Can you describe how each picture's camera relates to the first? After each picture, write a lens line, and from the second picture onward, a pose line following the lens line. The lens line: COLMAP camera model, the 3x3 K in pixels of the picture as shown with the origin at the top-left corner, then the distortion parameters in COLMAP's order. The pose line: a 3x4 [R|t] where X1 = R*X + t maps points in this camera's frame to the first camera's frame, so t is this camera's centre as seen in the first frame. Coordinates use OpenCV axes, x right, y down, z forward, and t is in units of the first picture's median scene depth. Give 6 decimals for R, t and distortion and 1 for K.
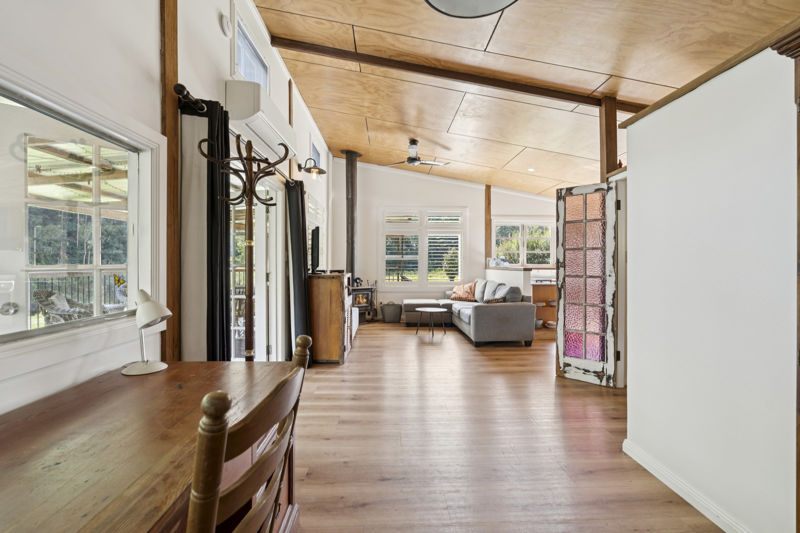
lens RADIAL K [[348.4, 0, 400.0], [0, 348.4, 266.5], [0, 0, 1]] dist [-0.001930, 0.000149]
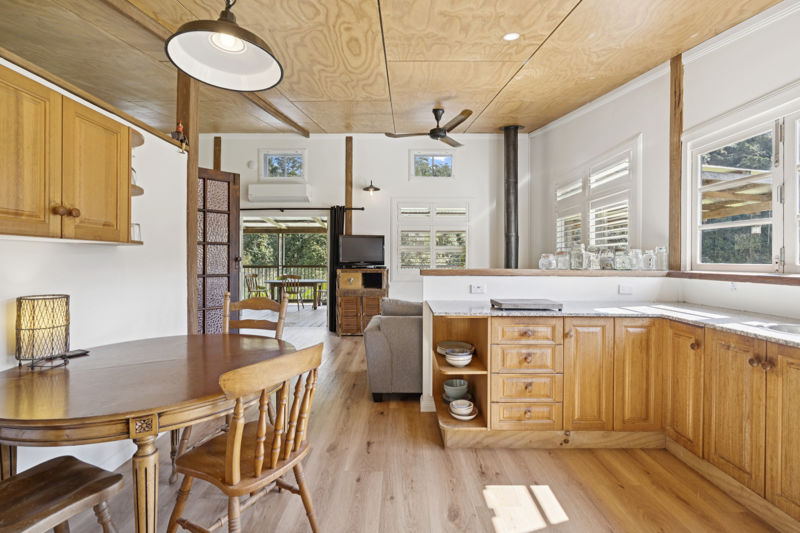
lens RADIAL K [[353.3, 0, 403.2], [0, 353.3, 261.2], [0, 0, 1]] dist [-0.001246, -0.000019]
pose [[-0.040925, -0.000164, -0.999162, 0.672855], [-0.012898, 0.999917, 0.000364, -0.006350], [0.999079, 0.012902, -0.040924, 0.748072]]
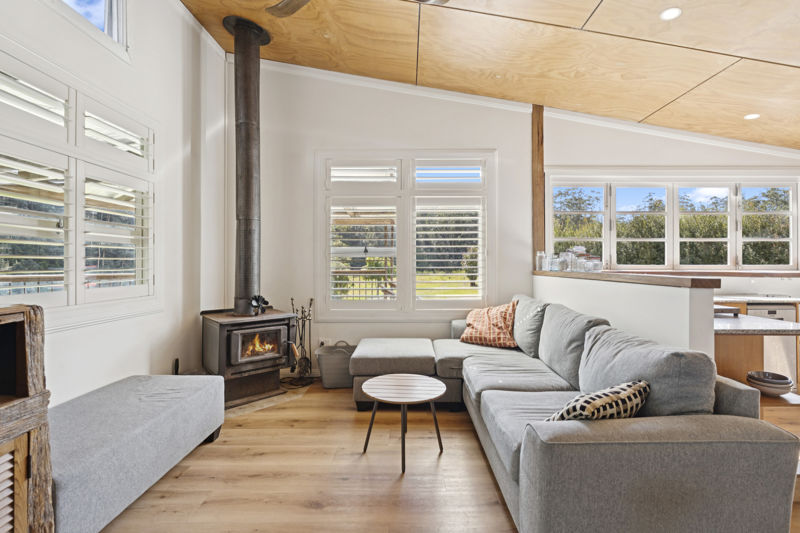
lens RADIAL K [[353.3, 0, 403.2], [0, 353.3, 261.2], [0, 0, 1]] dist [-0.001246, -0.000019]
pose [[0.999019, -0.002887, -0.044196, 0.087352], [0.002214, 0.999881, -0.015261, -0.005283], [0.044235, 0.015148, 0.998906, 0.513778]]
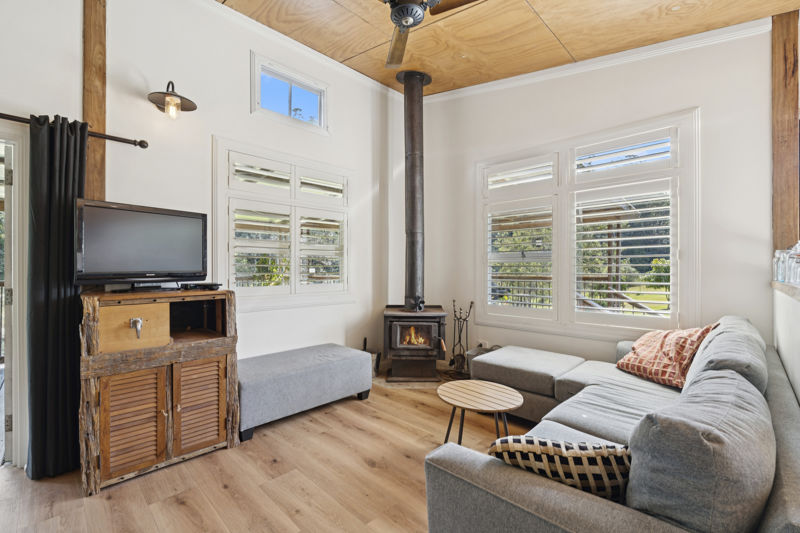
lens RADIAL K [[348.4, 0, 400.0], [0, 348.4, 266.5], [0, 0, 1]] dist [-0.001930, 0.000149]
pose [[0.682970, -0.006143, -0.730421, 0.253126], [-0.004180, 0.999915, -0.012318, -0.006609], [0.730435, 0.011466, 0.682886, 0.568876]]
